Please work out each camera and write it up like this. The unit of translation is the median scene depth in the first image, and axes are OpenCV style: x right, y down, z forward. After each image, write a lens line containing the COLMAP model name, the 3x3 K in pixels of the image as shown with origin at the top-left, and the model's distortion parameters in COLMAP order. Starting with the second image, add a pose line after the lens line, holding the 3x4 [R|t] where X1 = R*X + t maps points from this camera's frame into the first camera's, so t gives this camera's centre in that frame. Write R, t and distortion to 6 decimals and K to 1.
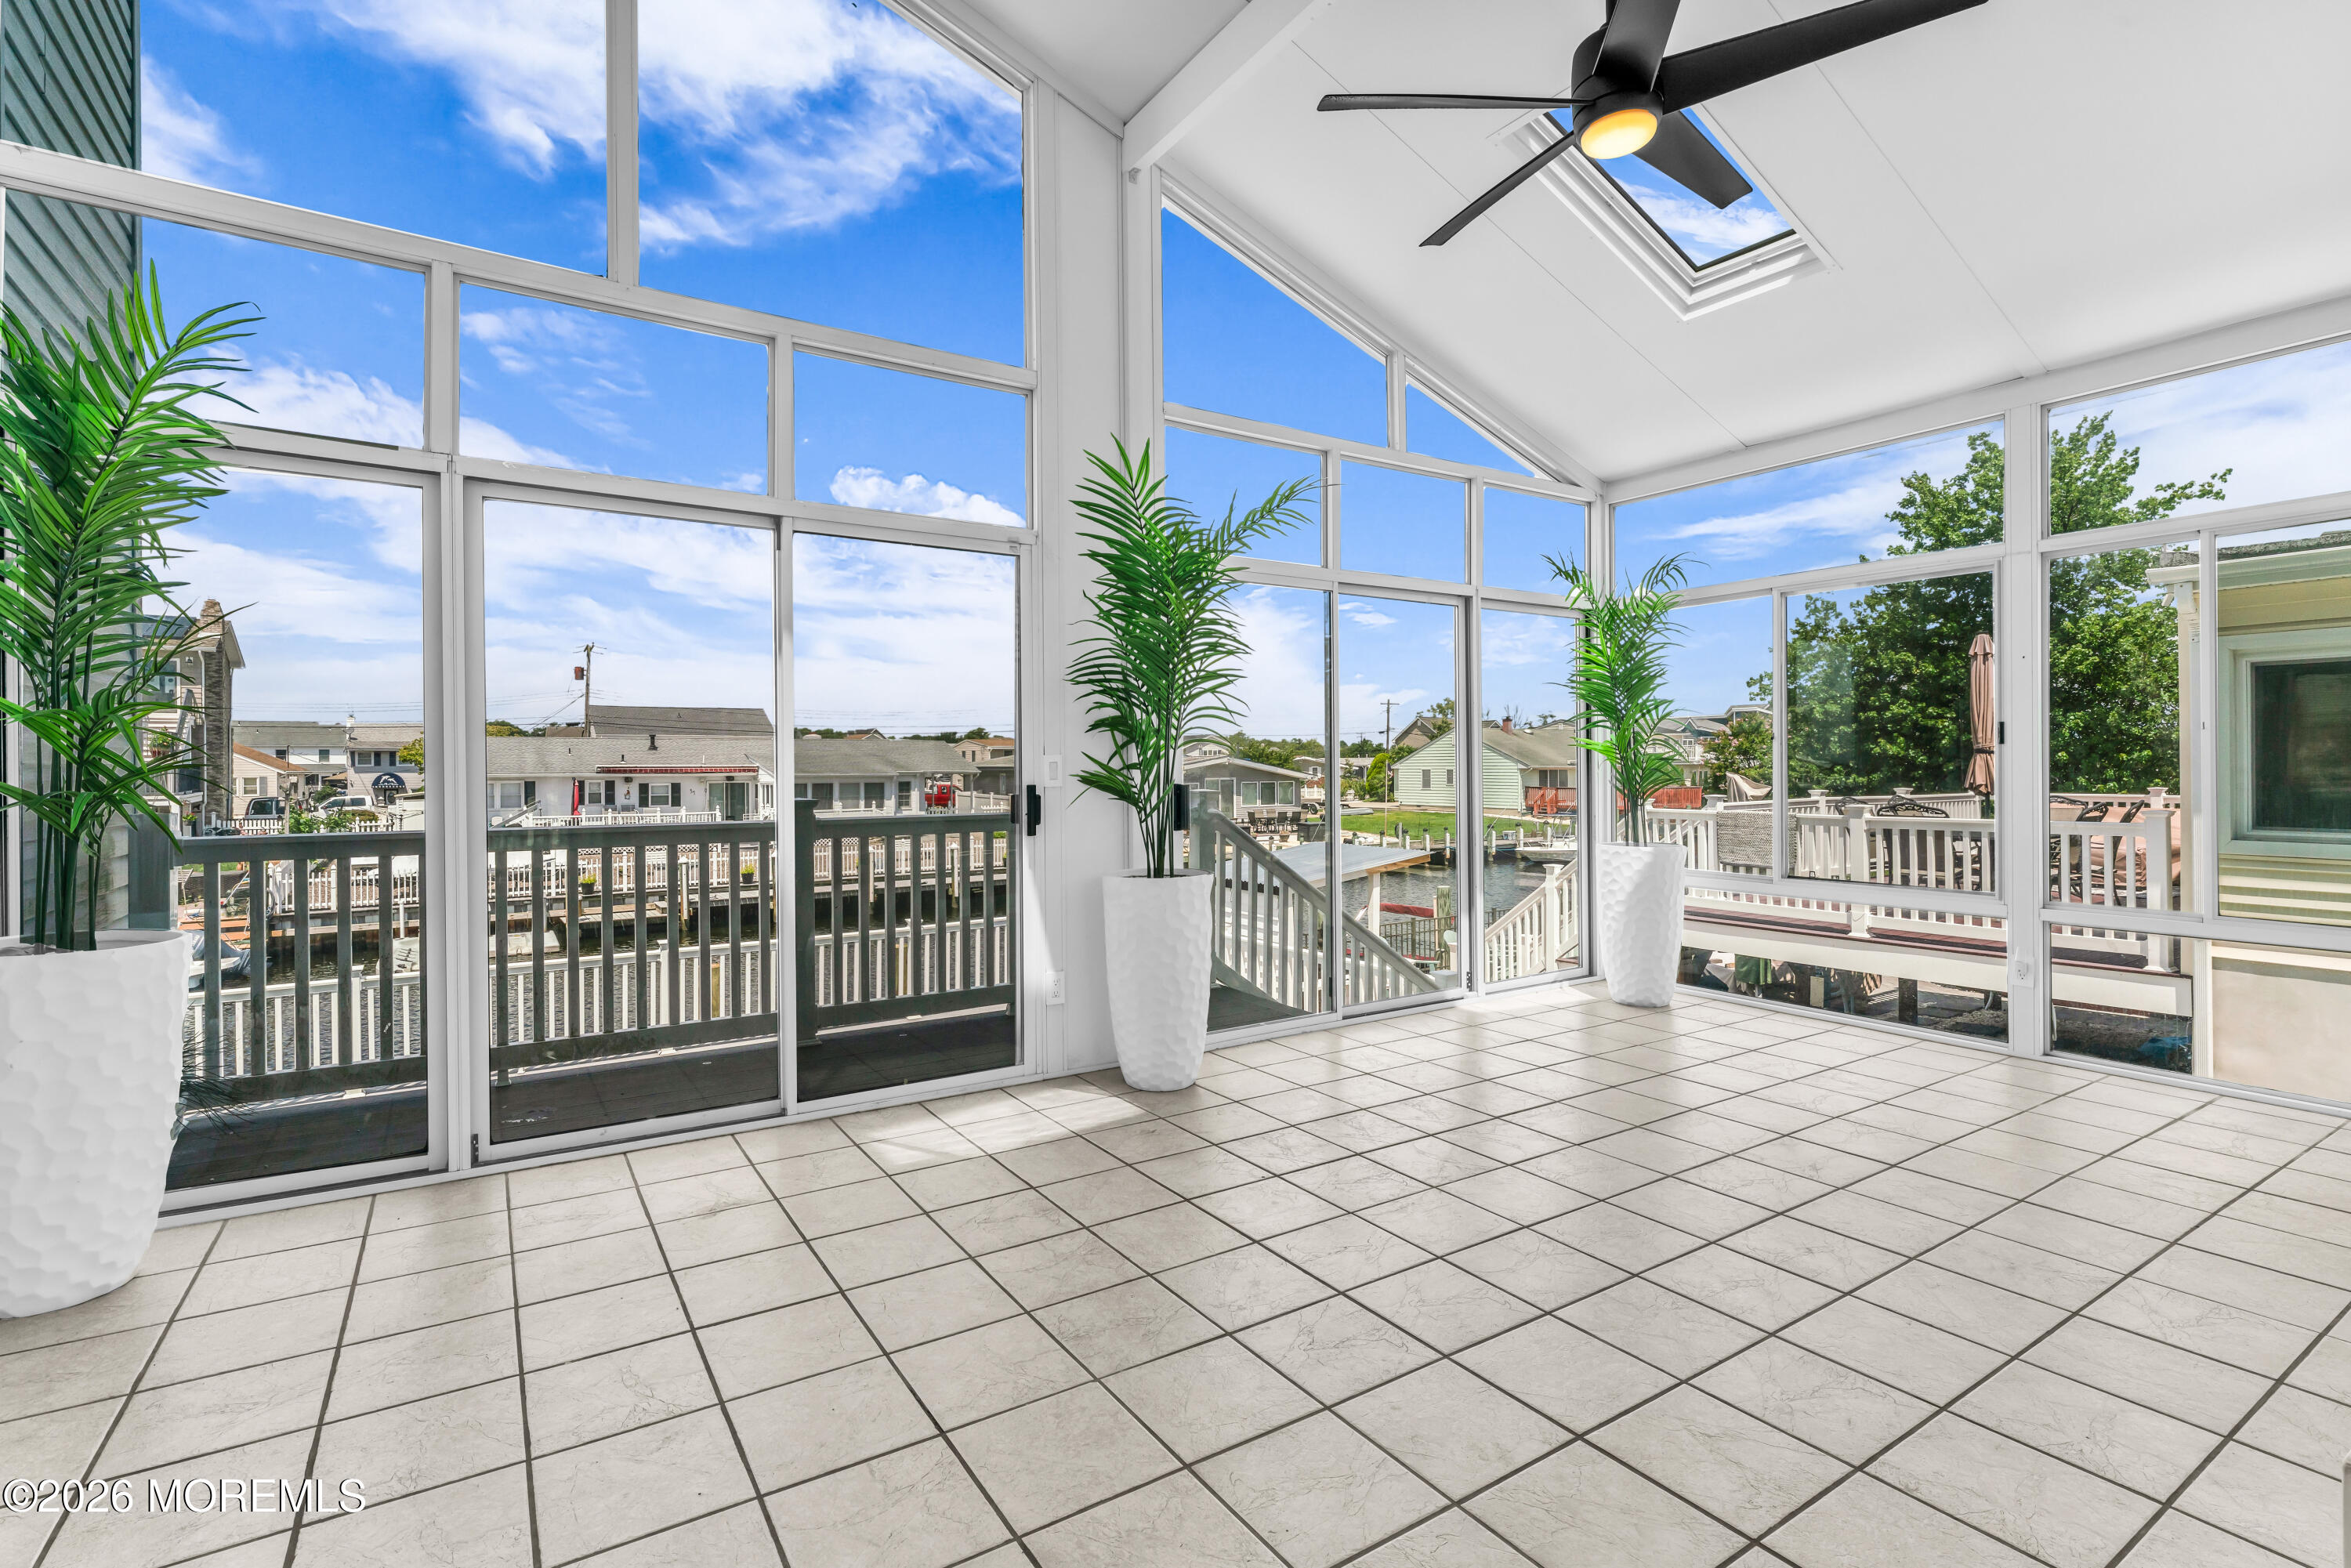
lens RADIAL K [[1086.2, 0, 1187.6], [0, 1086.2, 773.2], [0, 0, 1]] dist [-0.002894, 0.000396]
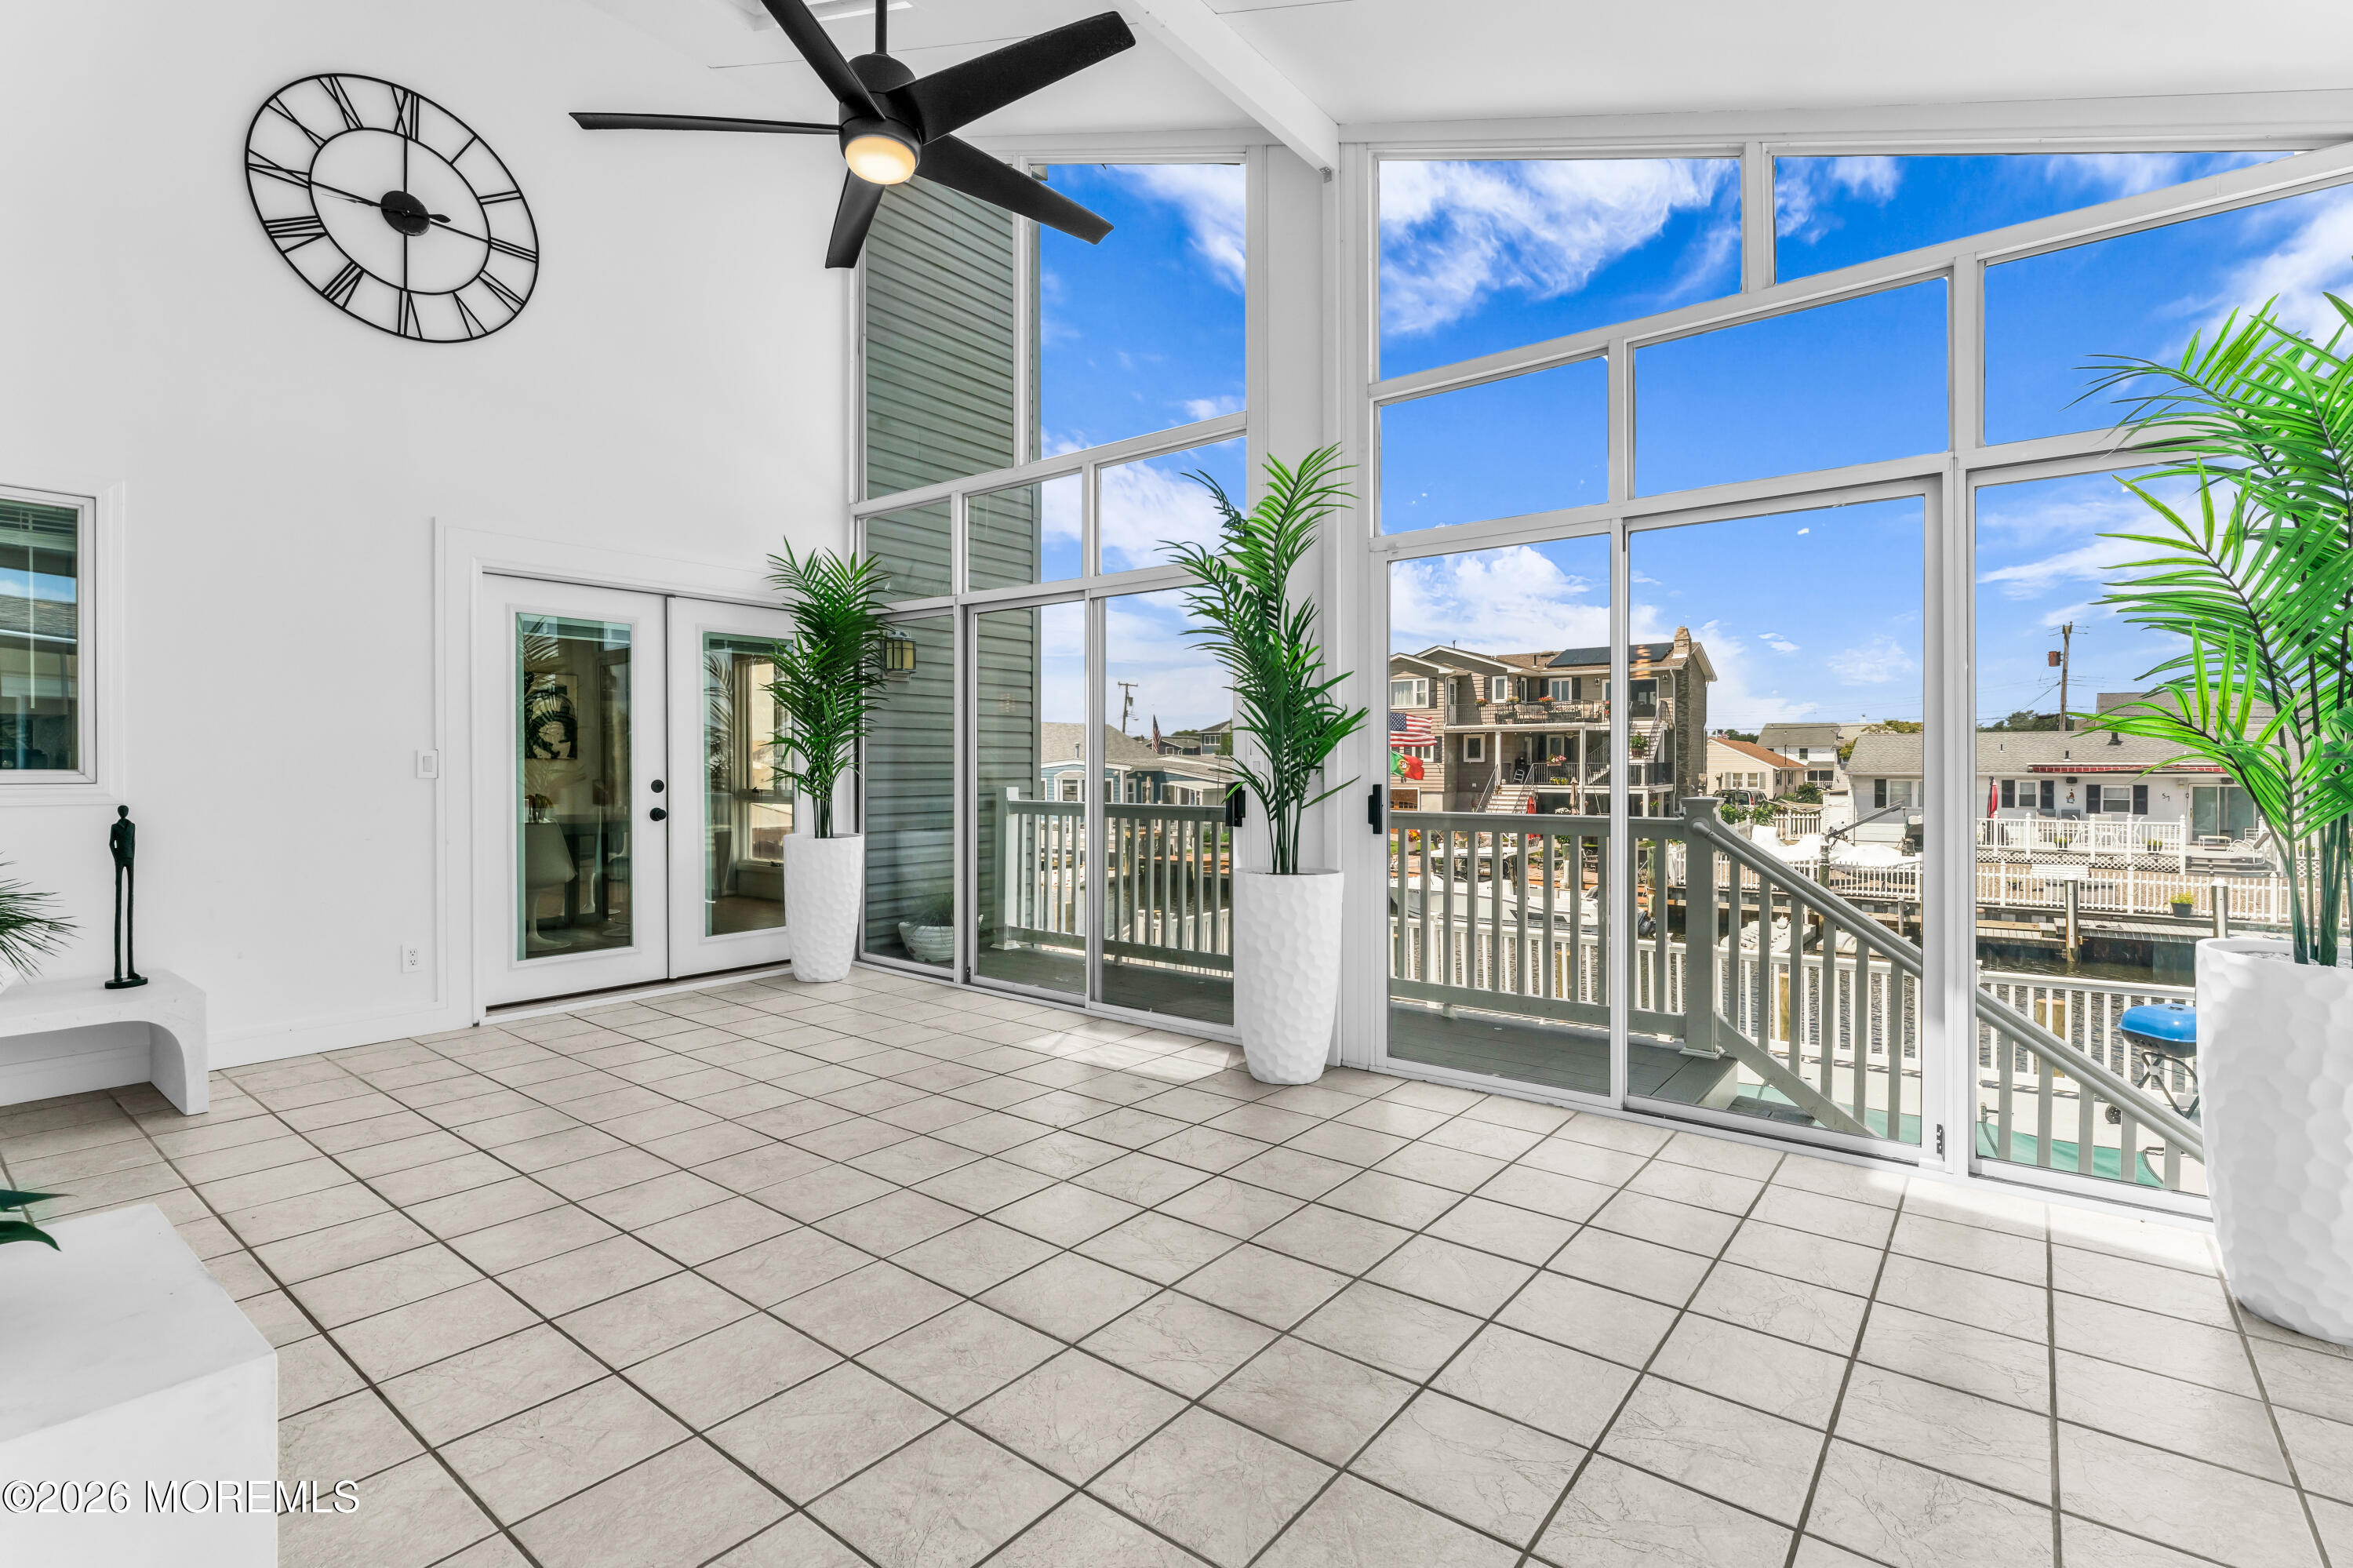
lens RADIAL K [[1087.2, 0, 1188.6], [0, 1087.2, 773.2], [0, 0, 1]] dist [-0.002894, 0.000396]
pose [[0.325179, 0.012758, -0.945566, 0.458304], [-0.009951, 0.999900, 0.010069, -0.006984], [0.945600, 0.006135, 0.325273, 0.285440]]
